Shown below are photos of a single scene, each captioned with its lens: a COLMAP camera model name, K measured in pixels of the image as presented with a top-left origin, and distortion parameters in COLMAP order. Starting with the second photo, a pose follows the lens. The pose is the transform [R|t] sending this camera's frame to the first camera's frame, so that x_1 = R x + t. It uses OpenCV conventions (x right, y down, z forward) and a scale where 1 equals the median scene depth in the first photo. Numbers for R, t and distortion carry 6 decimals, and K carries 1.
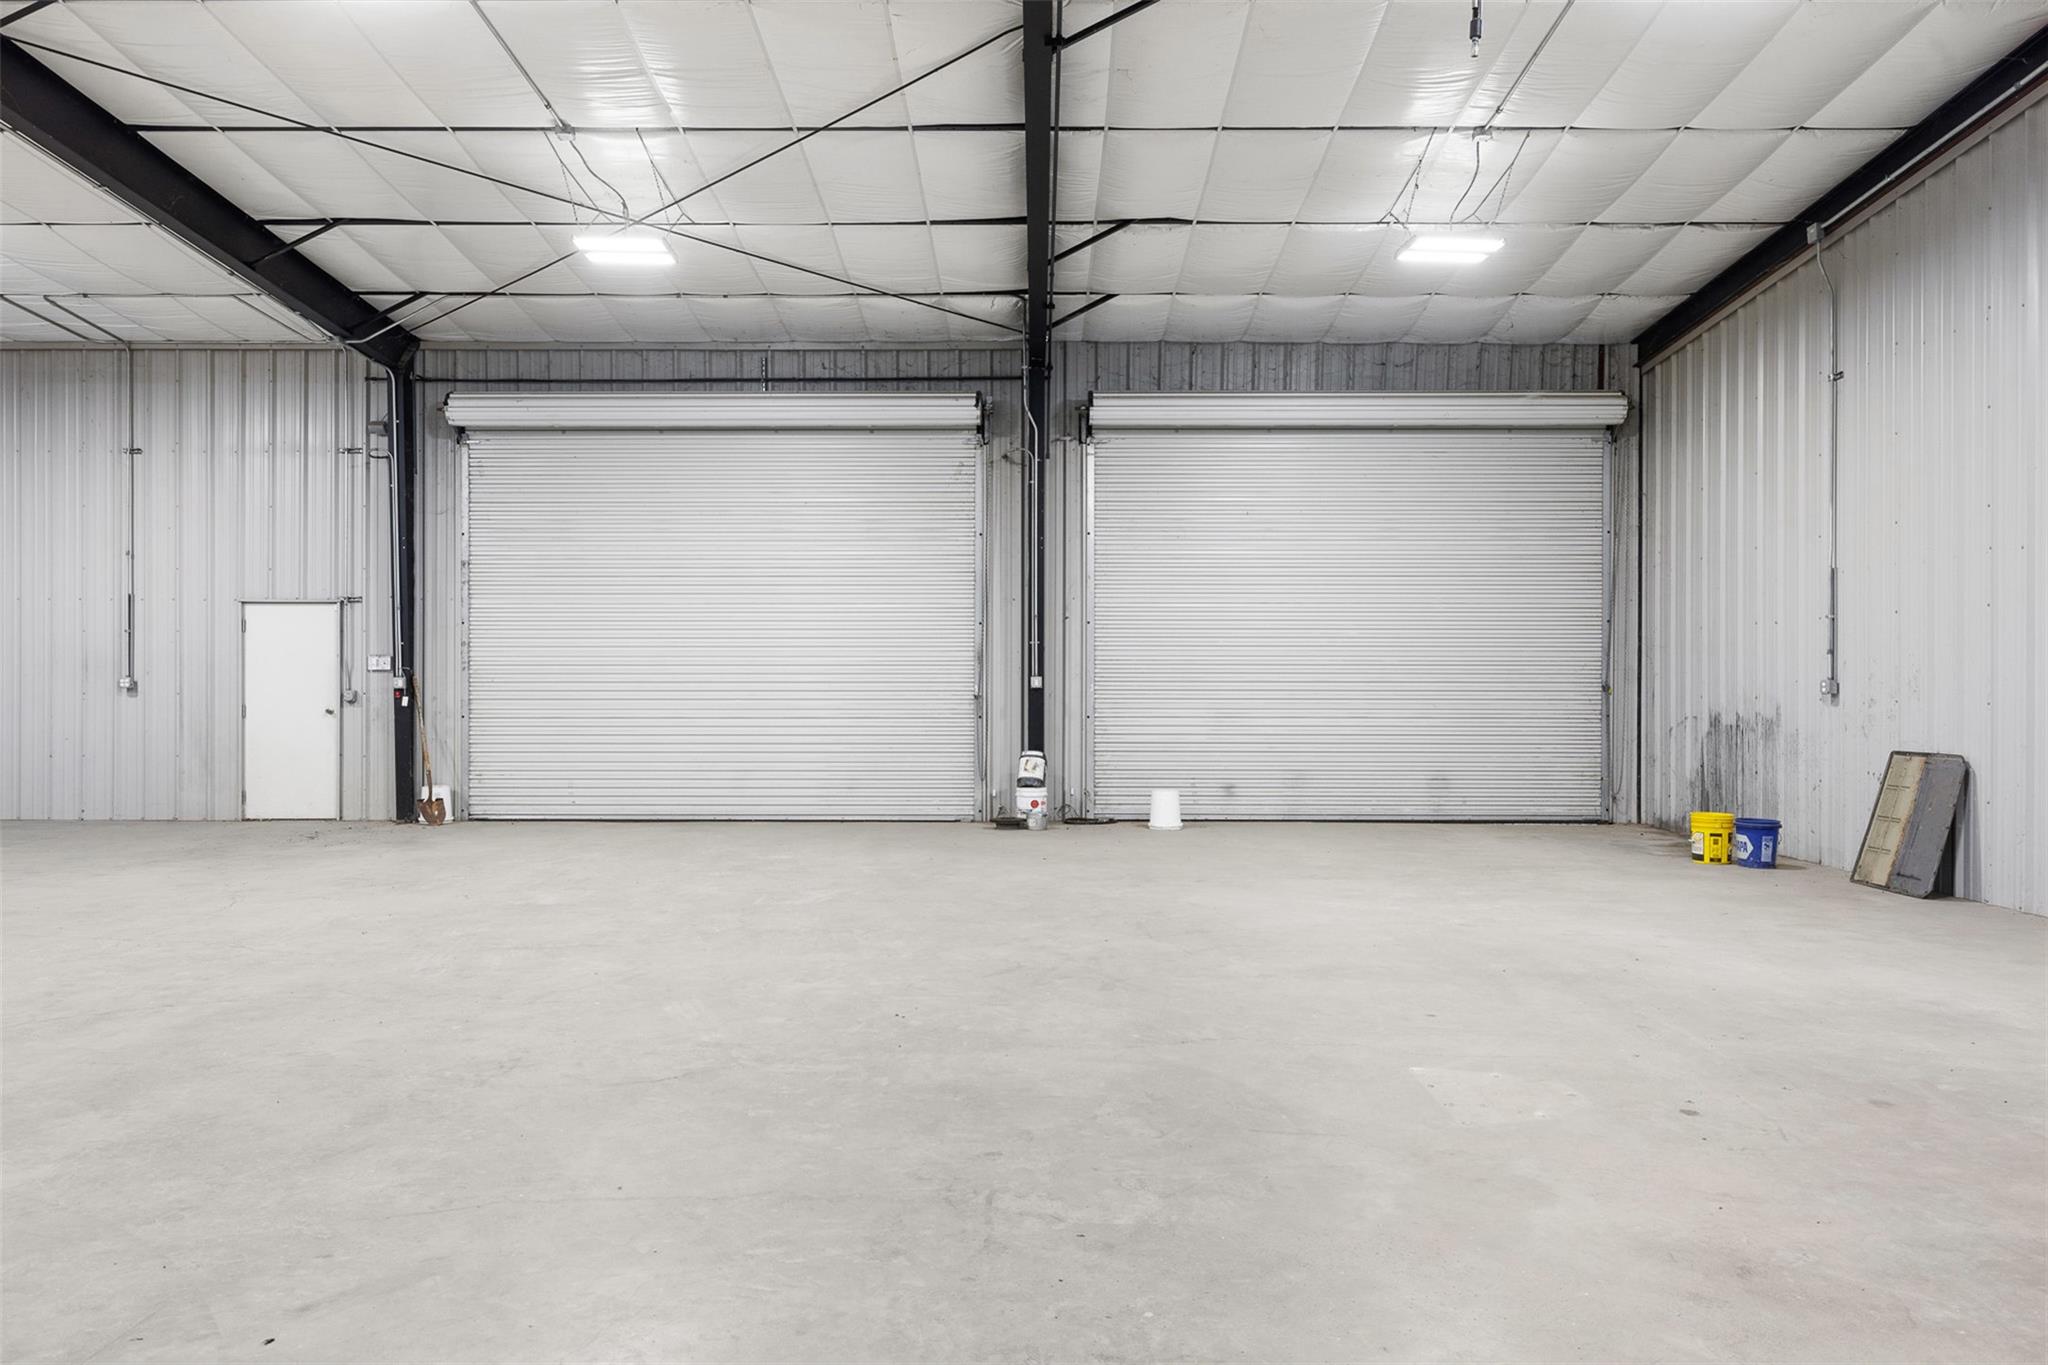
lens RADIAL K [[1421.4, 0, 1025.5], [0, 1421.4, 687.3], [0, 0, 1]] dist [-0.002805, -0.004116]
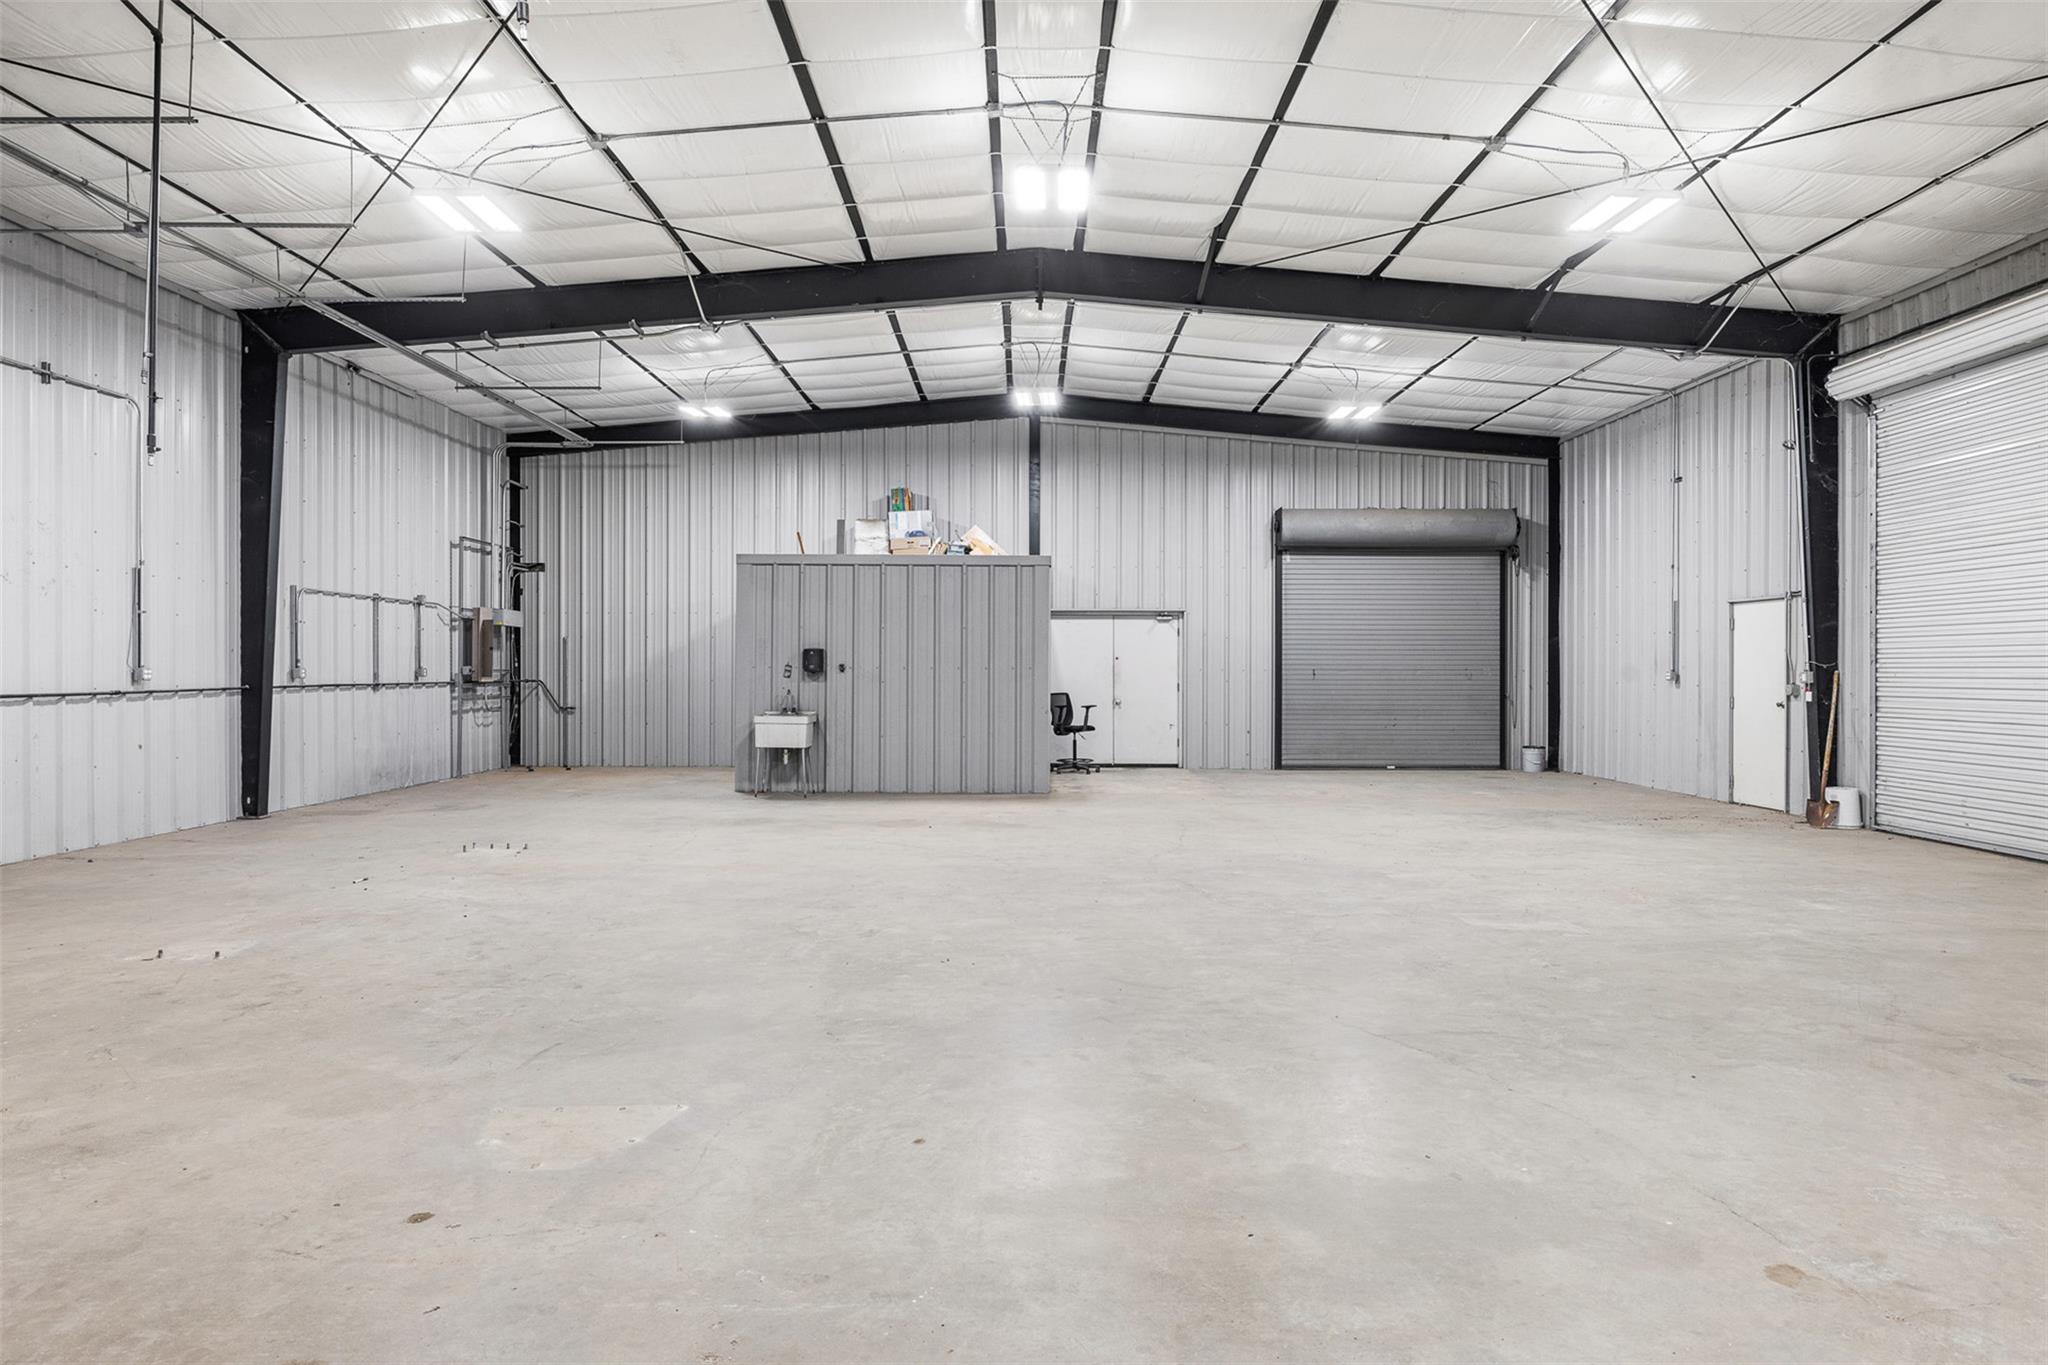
lens RADIAL K [[1234.8, 0, 1025.7], [0, 1234.8, 670.9], [0, 0, 1]] dist [-0.006503, 0.001220]
pose [[-0.014857, -0.002127, -0.999887, 0.448958], [-0.007178, 0.999972, -0.002021, -0.002174], [0.999864, 0.007147, -0.014872, 0.525847]]
